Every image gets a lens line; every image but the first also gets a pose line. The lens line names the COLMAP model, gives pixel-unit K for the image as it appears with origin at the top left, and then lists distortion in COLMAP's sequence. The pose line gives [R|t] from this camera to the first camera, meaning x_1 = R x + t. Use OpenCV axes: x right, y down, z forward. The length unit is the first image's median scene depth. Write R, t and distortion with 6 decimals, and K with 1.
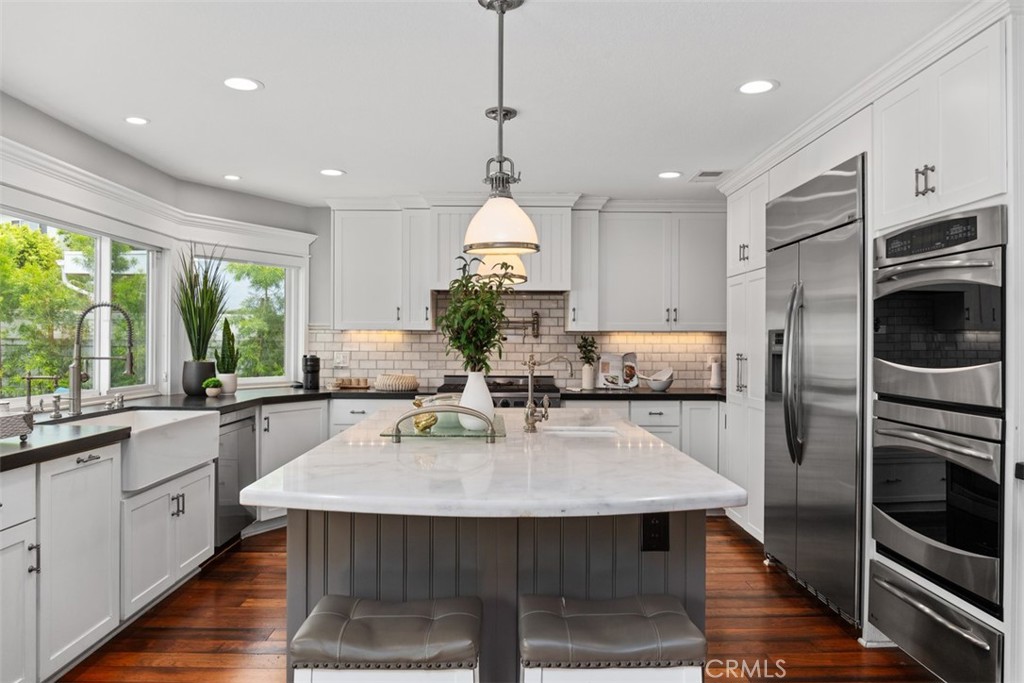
lens RADIAL K [[681.4, 0, 510.2], [0, 681.4, 333.7], [0, 0, 1]] dist [-0.018890, -0.008168]
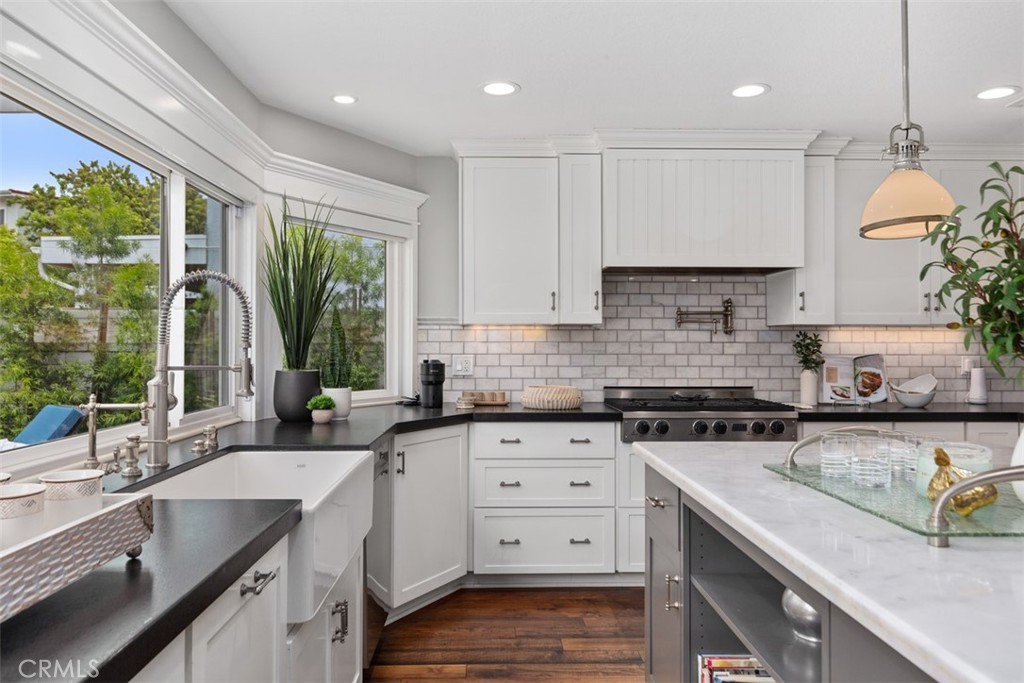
lens RADIAL K [[727.1, 0, 511.5], [0, 727.1, 339.3], [0, 0, 1]] dist [-0.000930, -0.006467]
pose [[0.999905, -0.005630, 0.012547, -0.220641], [0.005585, 0.999978, 0.003616, 0.007239], [-0.012567, -0.003545, 0.999915, 0.239519]]
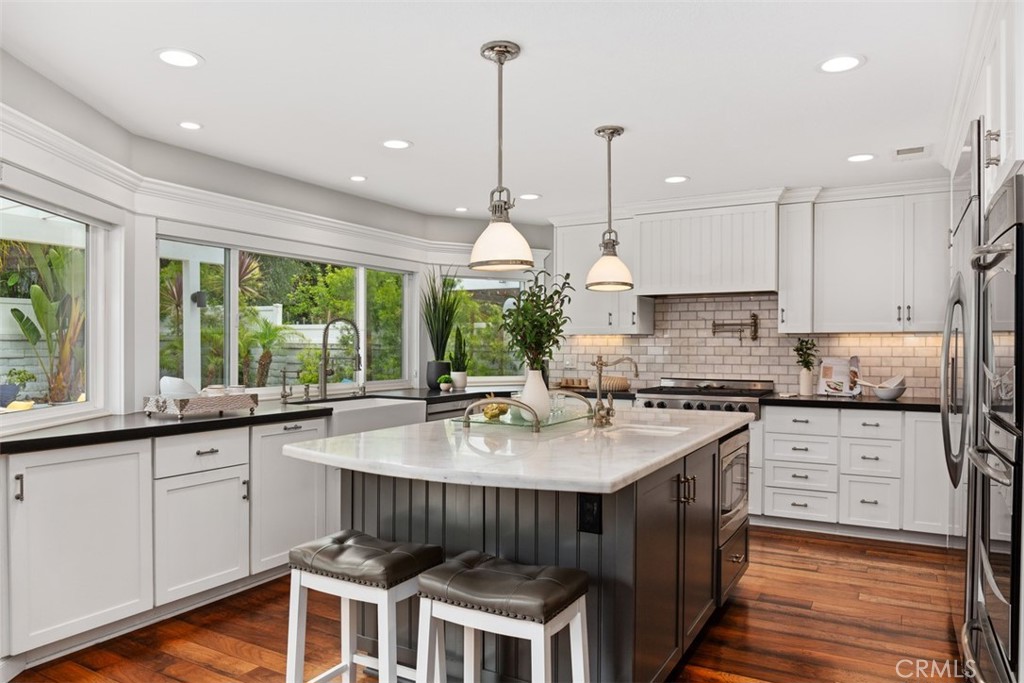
lens RADIAL K [[681.4, 0, 505.4], [0, 681.4, 345.8], [0, 0, 1]] dist [-0.018890, -0.008168]
pose [[0.862289, -0.004291, -0.506398, 0.238124], [0.009737, 0.999920, 0.008108, 0.002215], [0.506323, -0.011922, 0.862262, -0.006763]]
